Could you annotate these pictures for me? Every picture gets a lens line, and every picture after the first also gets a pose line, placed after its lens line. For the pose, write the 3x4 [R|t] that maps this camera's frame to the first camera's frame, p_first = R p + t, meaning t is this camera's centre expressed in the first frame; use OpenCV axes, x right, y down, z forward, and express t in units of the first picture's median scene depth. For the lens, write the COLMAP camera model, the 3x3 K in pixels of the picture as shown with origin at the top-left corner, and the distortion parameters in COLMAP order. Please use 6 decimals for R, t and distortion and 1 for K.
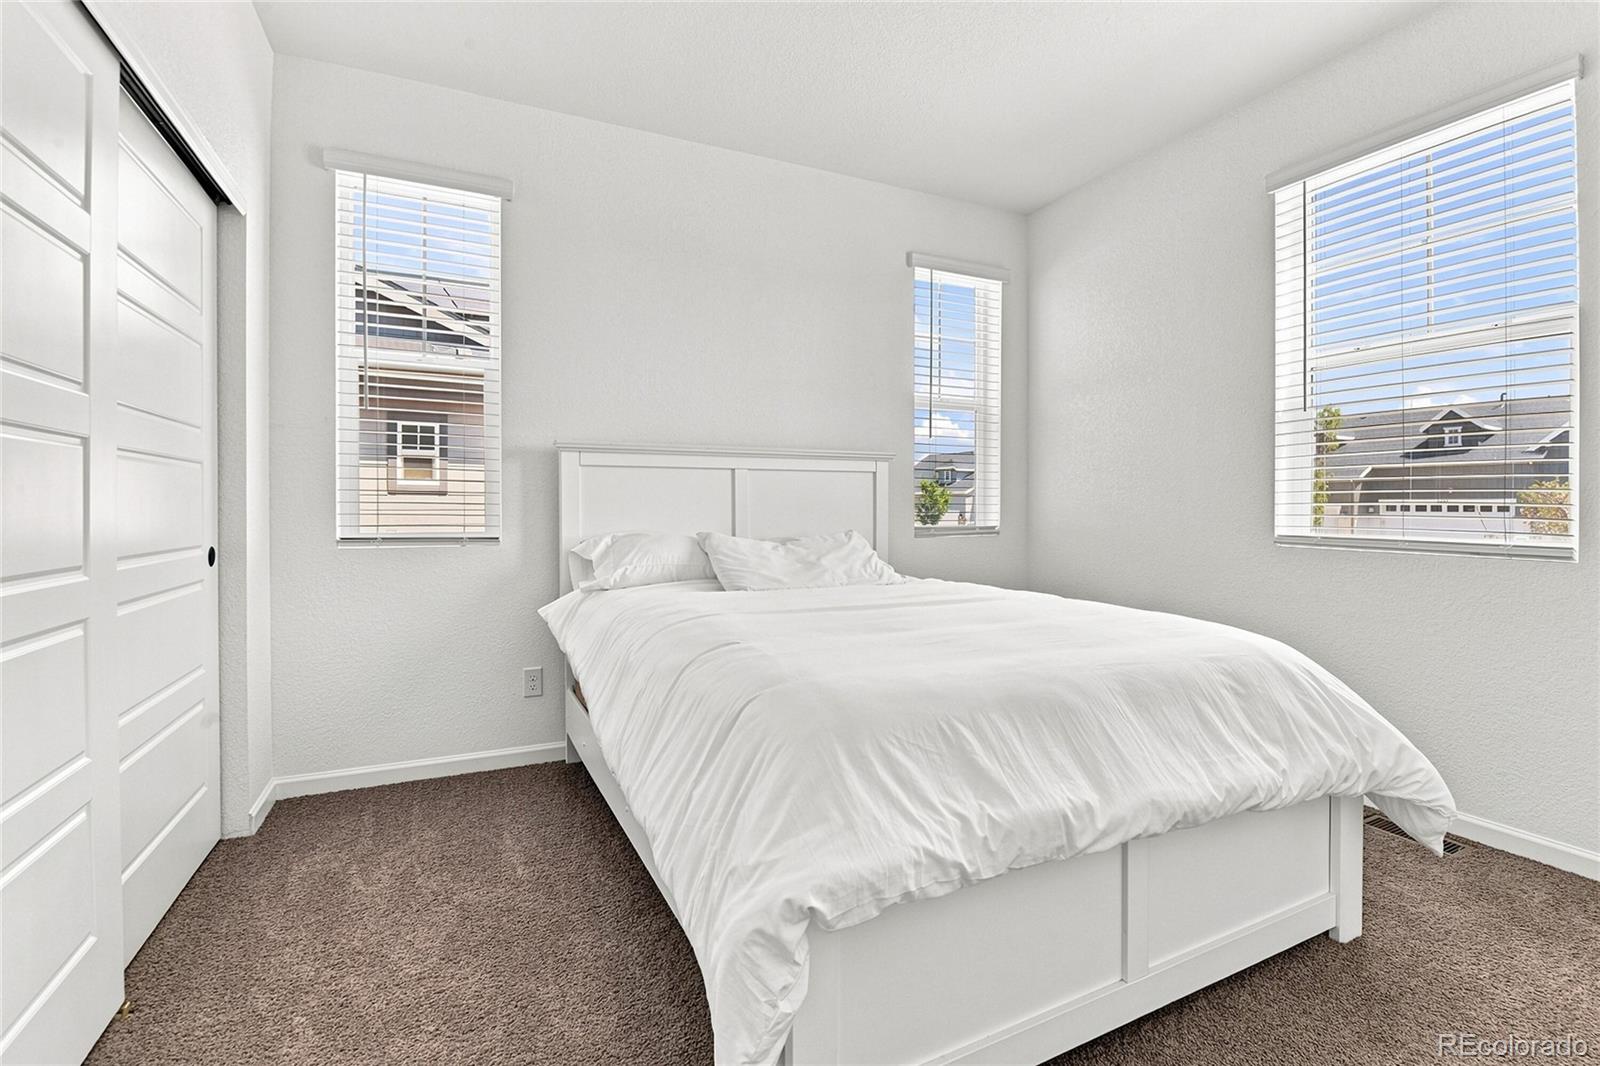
lens RADIAL K [[710.4, 0, 794.4], [0, 710.4, 514.8], [0, 0, 1]] dist [-0.001341, -0.000716]
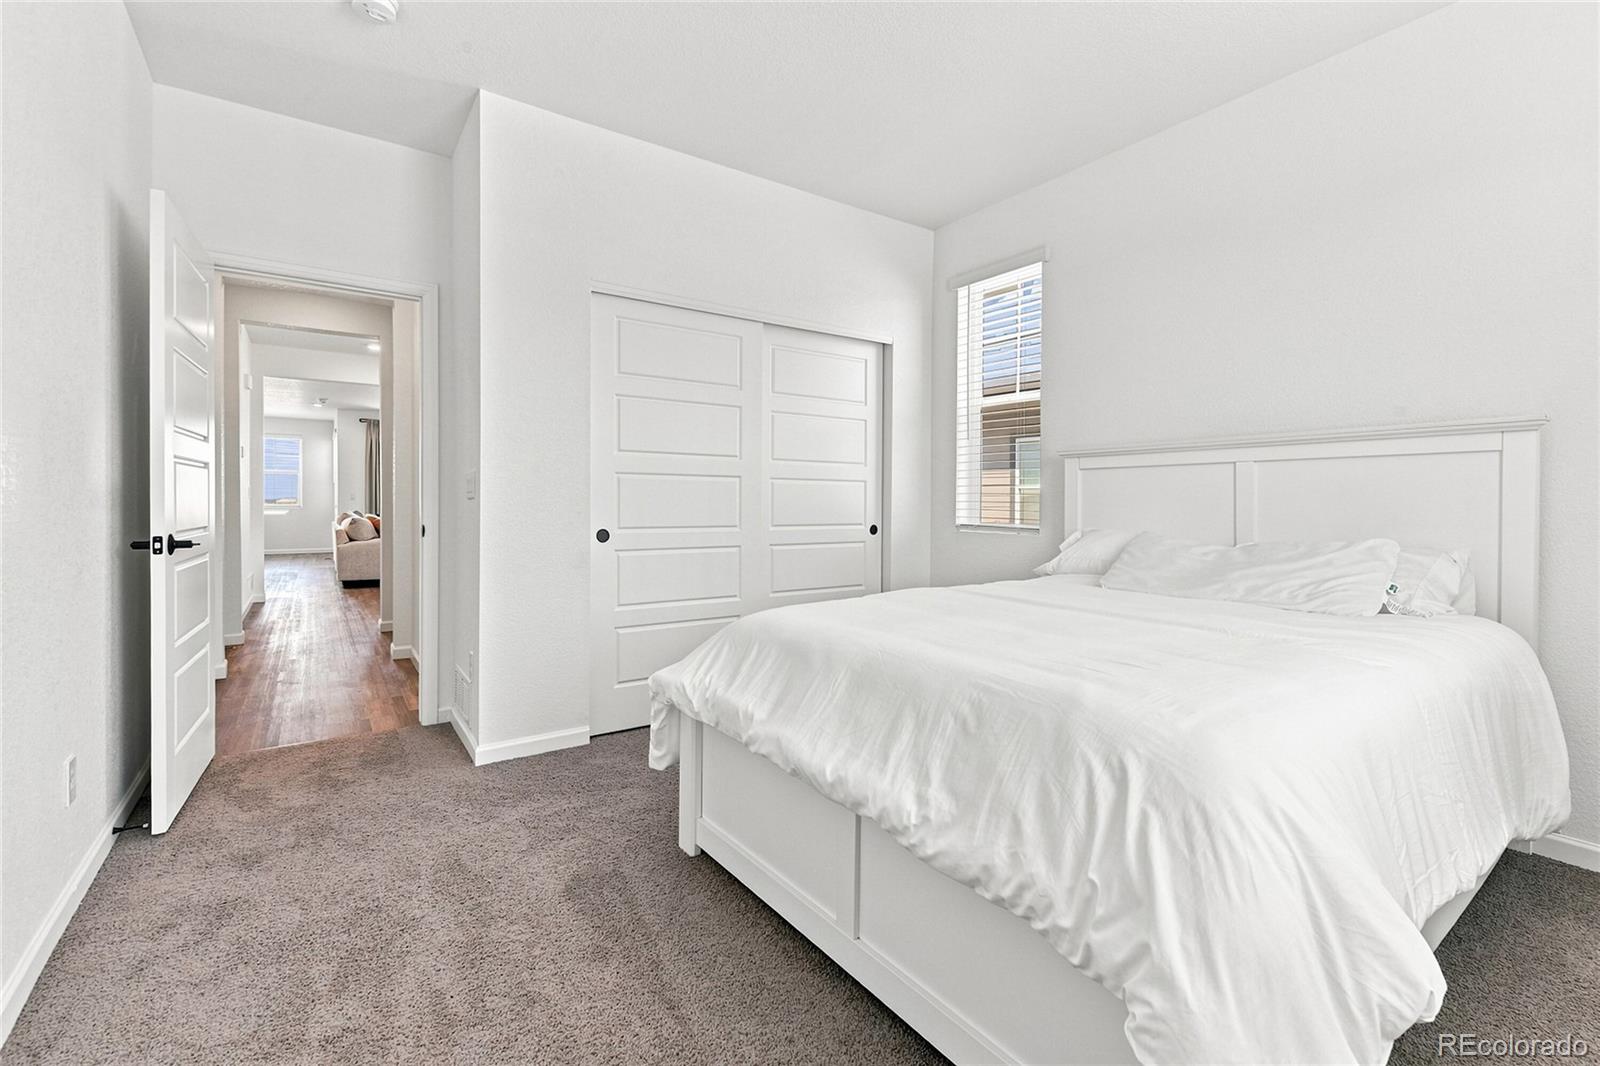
lens RADIAL K [[710.4, 0, 794.4], [0, 710.4, 514.8], [0, 0, 1]] dist [-0.001341, -0.000716]
pose [[0.149462, 0.013392, -0.988677, 1.404105], [-0.016986, 0.999795, 0.010975, -0.001553], [0.988622, 0.015153, 0.149659, 0.677942]]
